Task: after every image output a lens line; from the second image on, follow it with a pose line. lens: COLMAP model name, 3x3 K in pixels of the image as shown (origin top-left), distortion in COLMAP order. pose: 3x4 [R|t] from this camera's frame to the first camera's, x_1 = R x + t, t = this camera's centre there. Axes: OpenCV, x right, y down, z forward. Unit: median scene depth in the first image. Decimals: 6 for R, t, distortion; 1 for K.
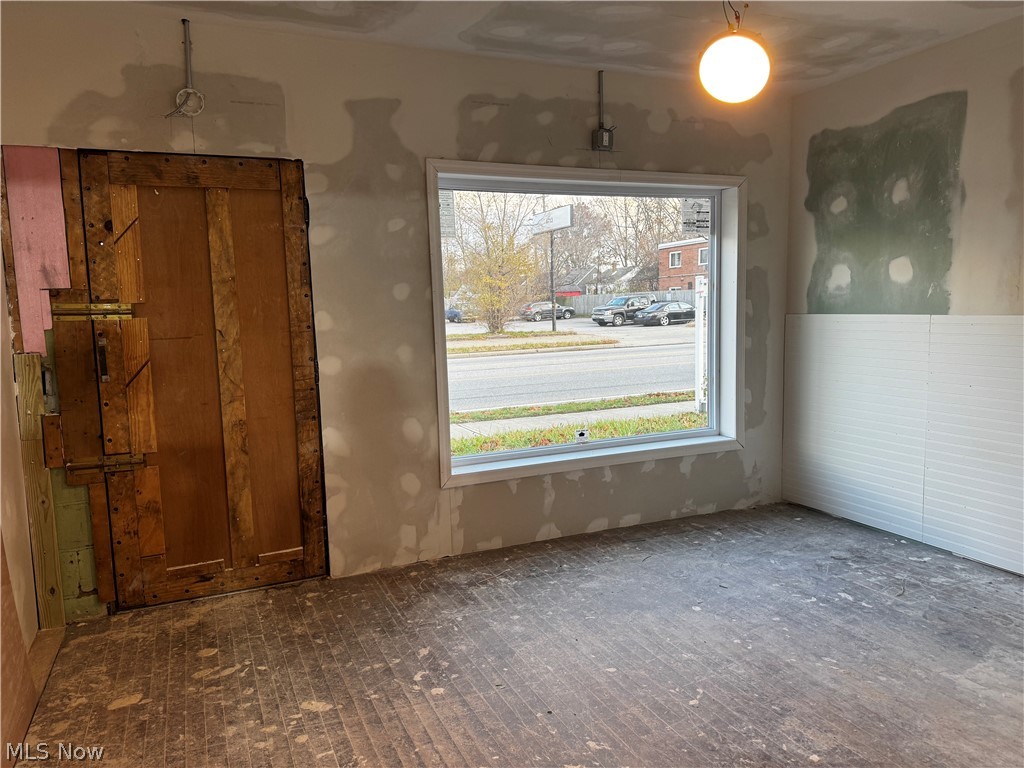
lens RADIAL K [[719.0, 0, 512.0], [0, 719.0, 384.0], [0, 0, 1]] dist [0.008673, -0.028864]
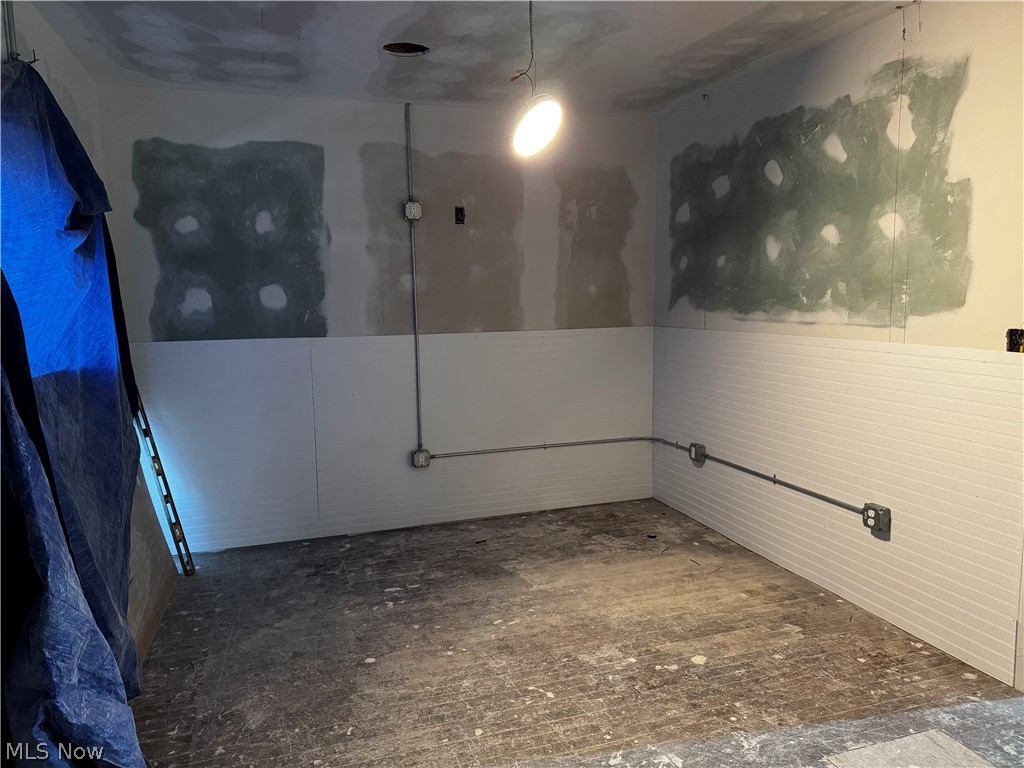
lens RADIAL K [[711.0, 0, 511.0], [0, 711.0, 380.6], [0, 0, 1]] dist [0.127872, -0.216634]
pose [[0.102399, -0.096776, 0.990025, -0.598127], [0.122998, 0.988851, 0.083939, -0.098922], [-0.987110, 0.113176, 0.113161, 0.657542]]
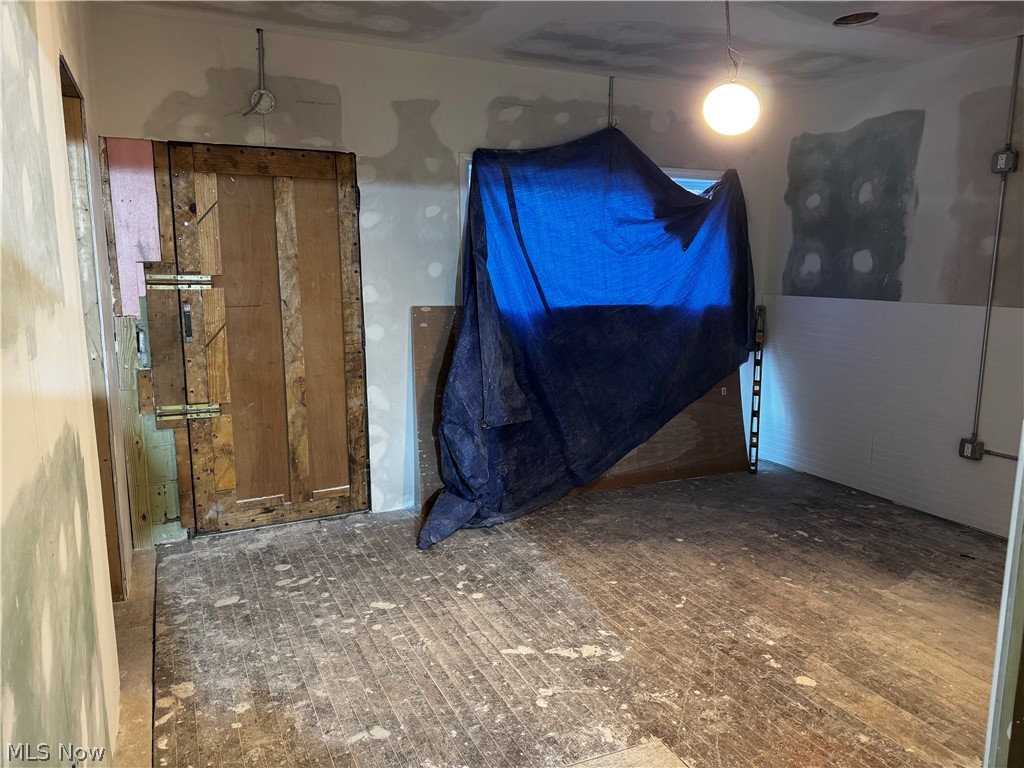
lens RADIAL K [[719.0, 0, 512.0], [0, 719.0, 384.0], [0, 0, 1]] dist [0.008673, -0.028864]
pose [[0.999213, 0.022697, 0.032516, -0.071794], [-0.024430, 0.998246, 0.053928, -0.010598], [-0.031235, -0.054680, 0.998015, -0.186962]]
